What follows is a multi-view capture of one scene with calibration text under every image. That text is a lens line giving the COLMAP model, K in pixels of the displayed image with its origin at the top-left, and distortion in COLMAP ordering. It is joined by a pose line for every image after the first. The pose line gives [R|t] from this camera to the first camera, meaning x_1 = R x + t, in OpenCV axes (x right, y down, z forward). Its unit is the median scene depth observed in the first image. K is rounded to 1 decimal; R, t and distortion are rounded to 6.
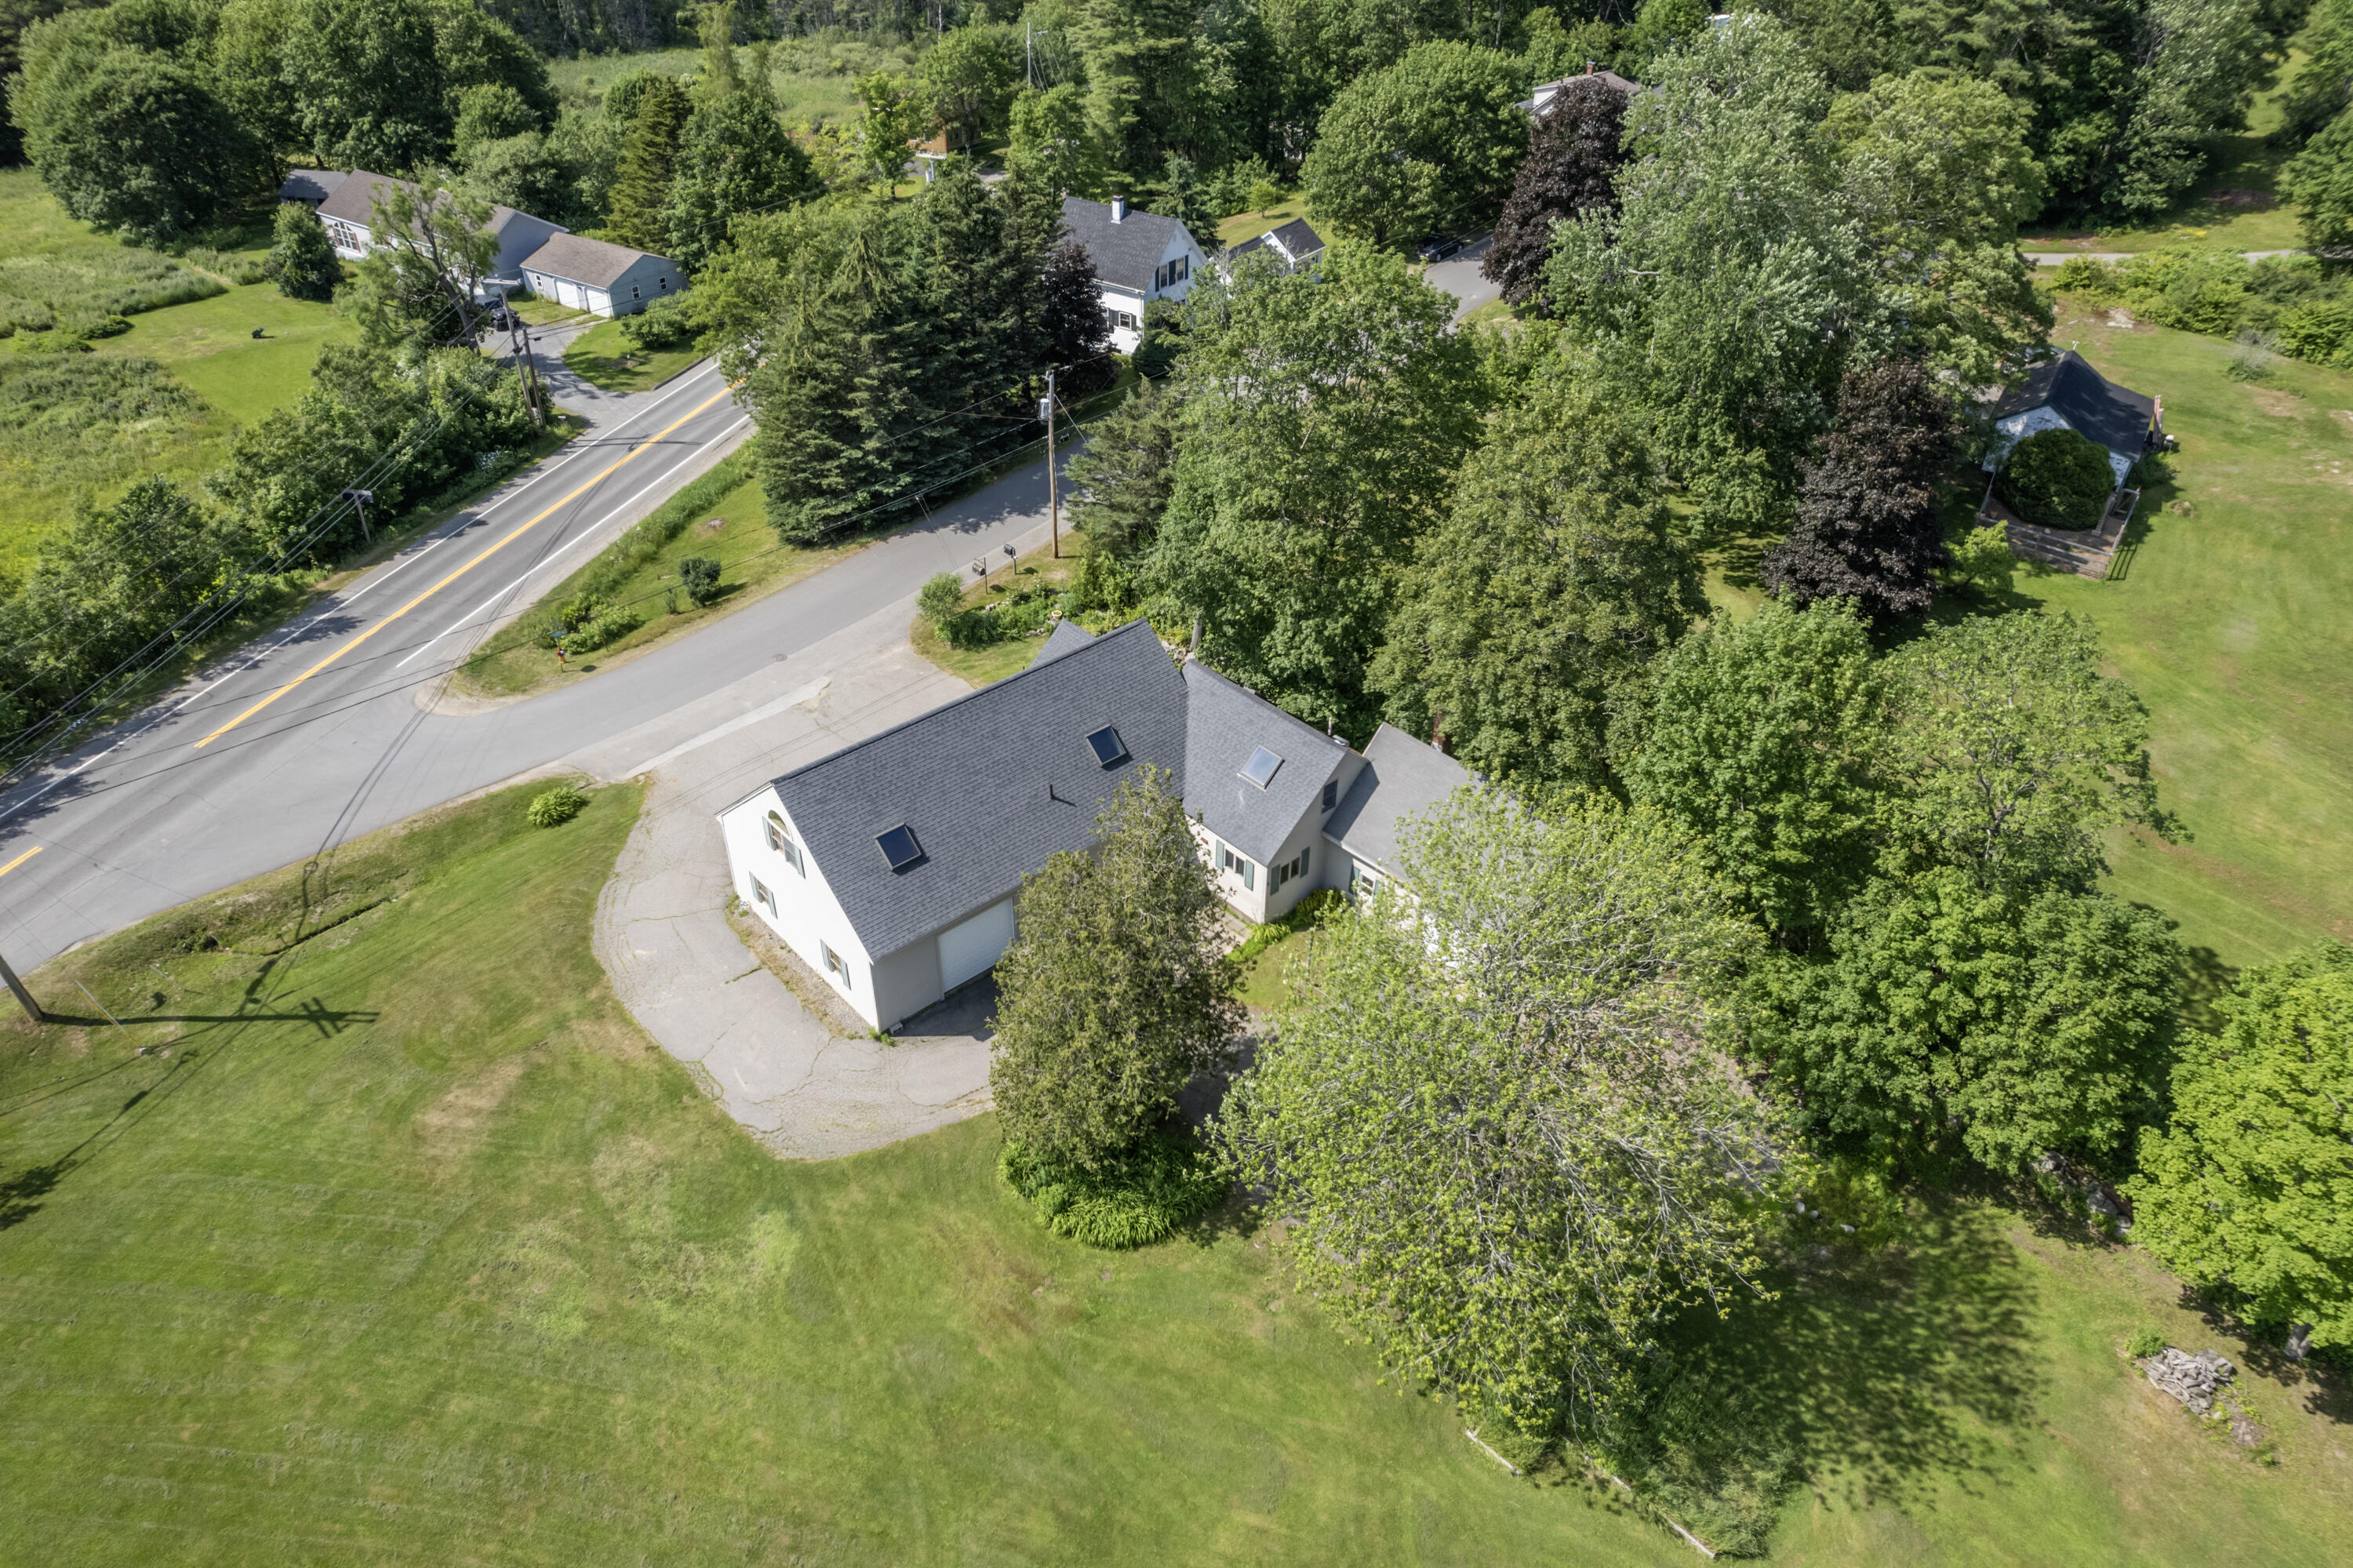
lens RADIAL K [[1484.5, 0, 1176.1], [0, 1484.5, 784.5], [0, 0, 1]] dist [-0.005406, 0.010222]
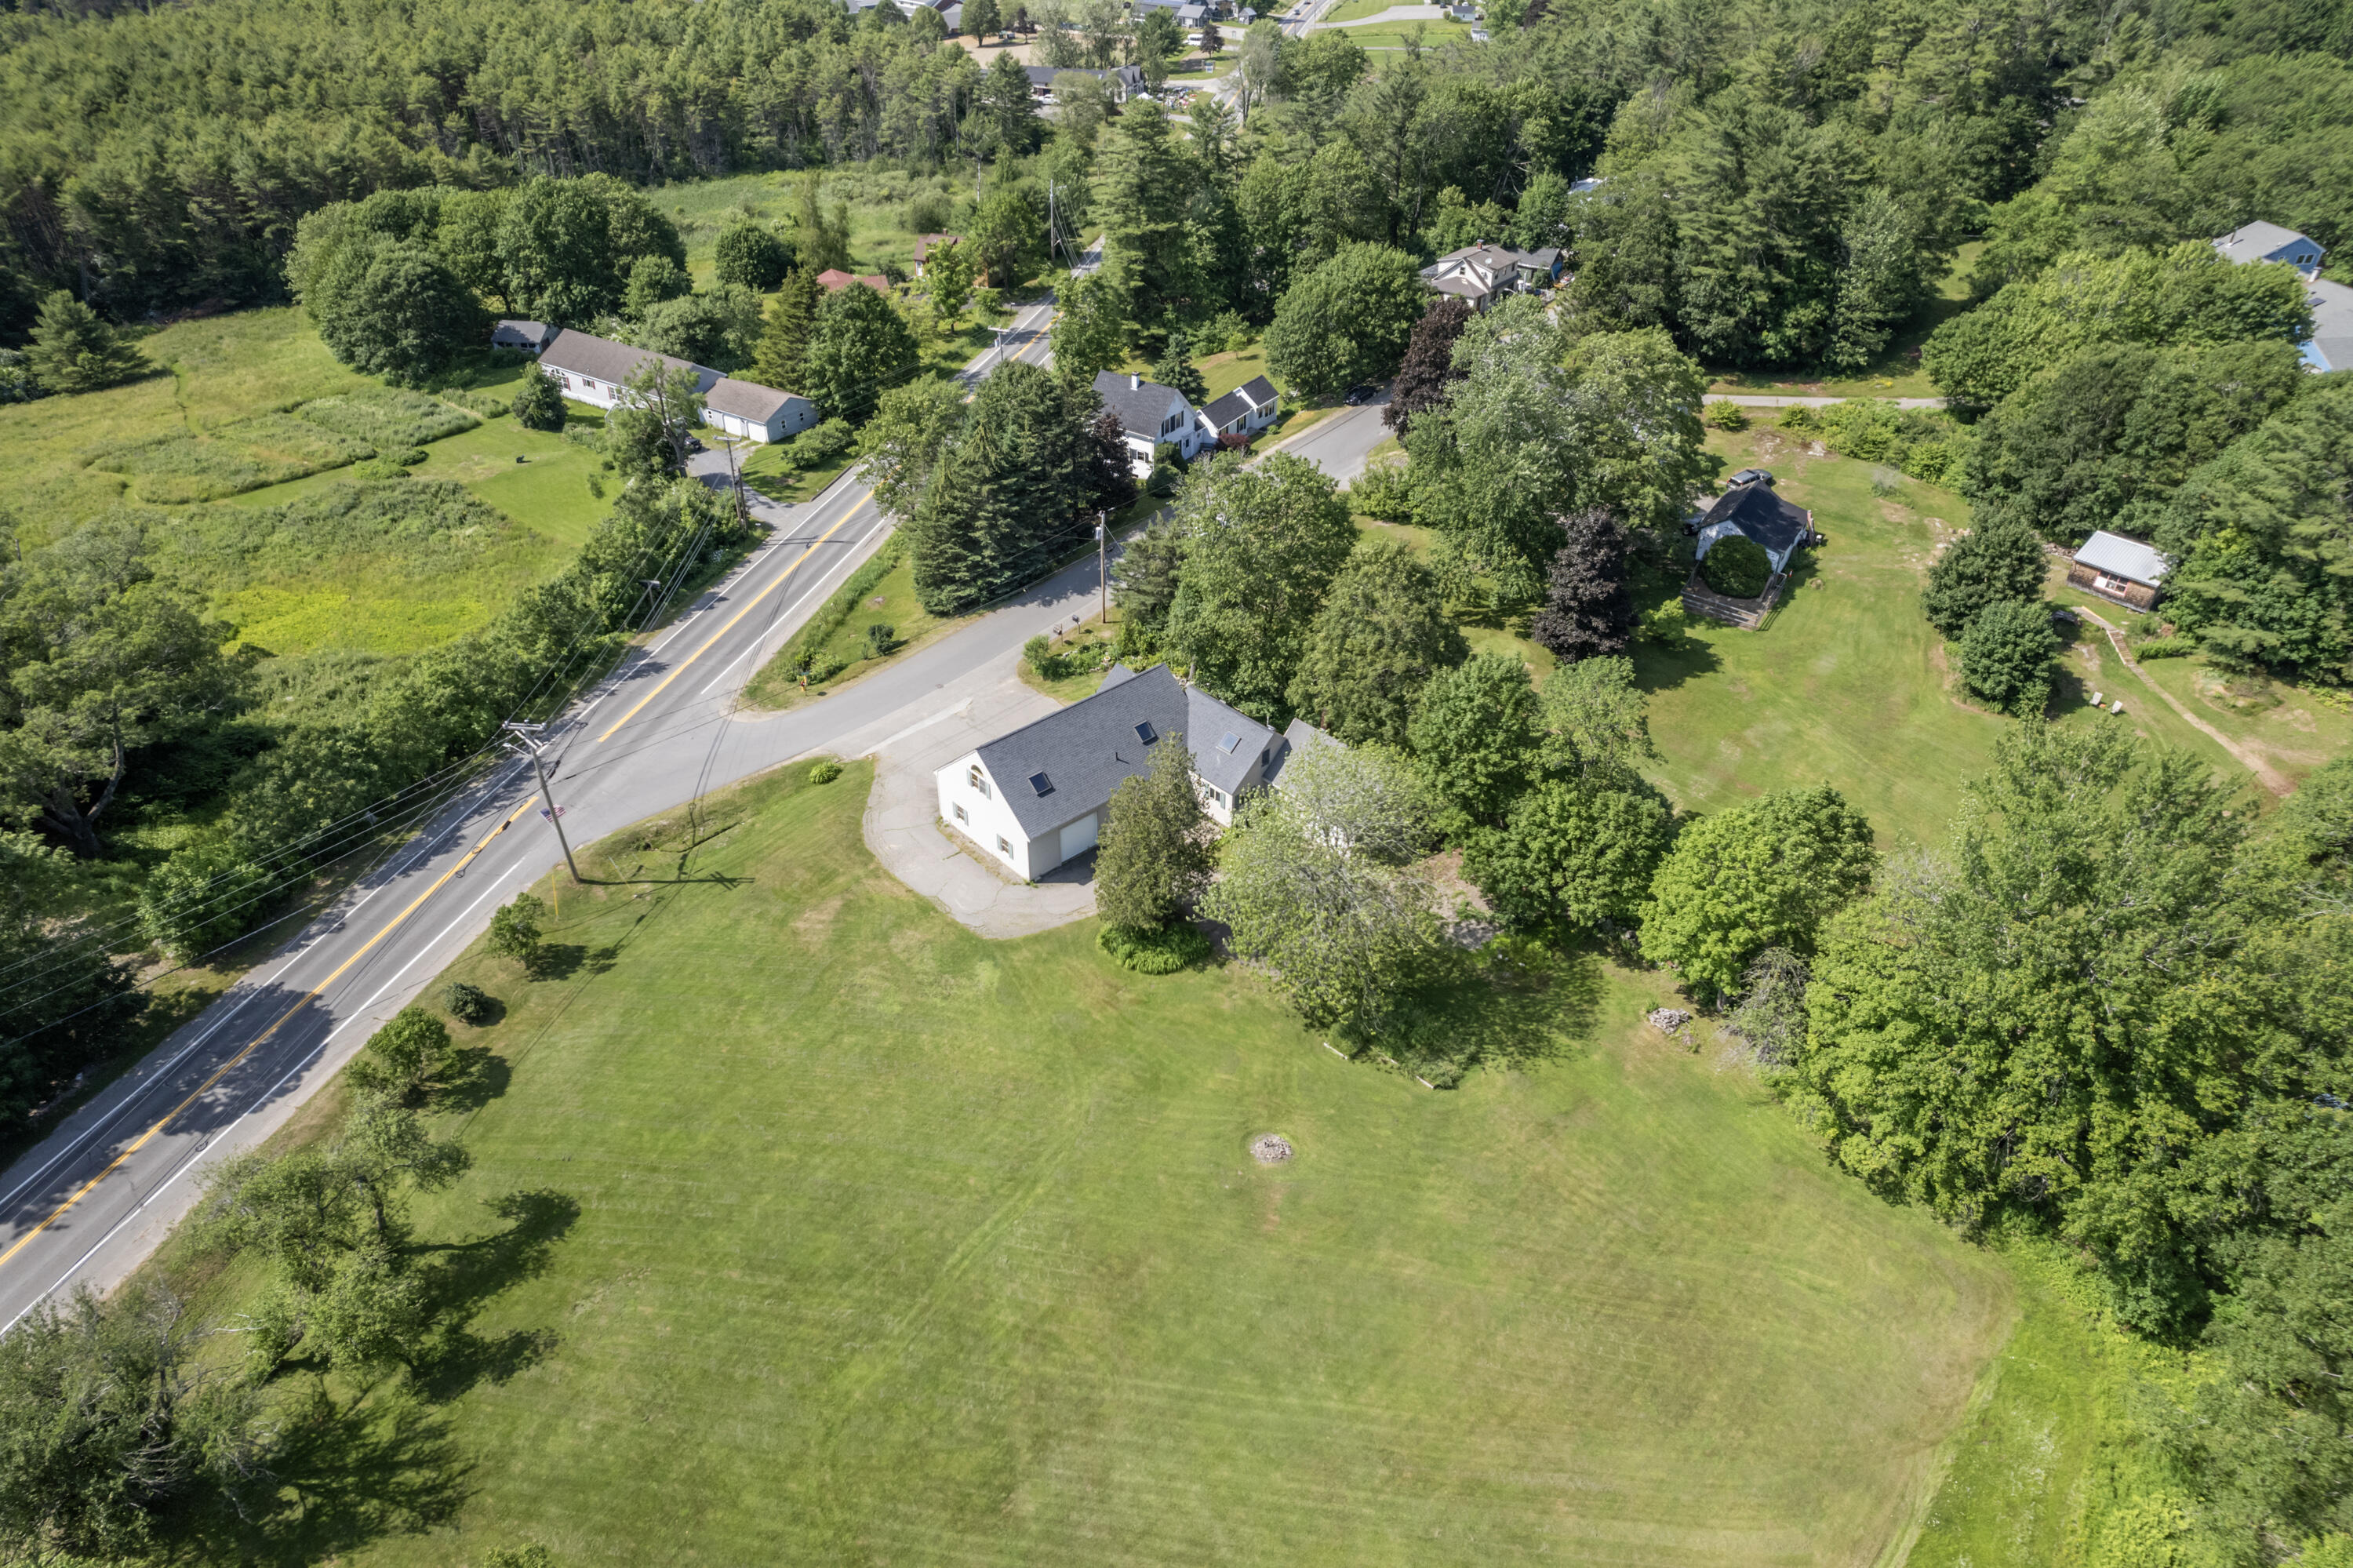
lens RADIAL K [[1484.5, 0, 1175.8], [0, 1484.5, 785.8], [0, 0, 1]] dist [-0.005406, 0.010222]
pose [[0.999945, -0.008997, 0.005318, -0.014331], [0.009094, 0.999789, -0.018406, 0.056984], [-0.005151, 0.018453, 0.999816, -0.634192]]
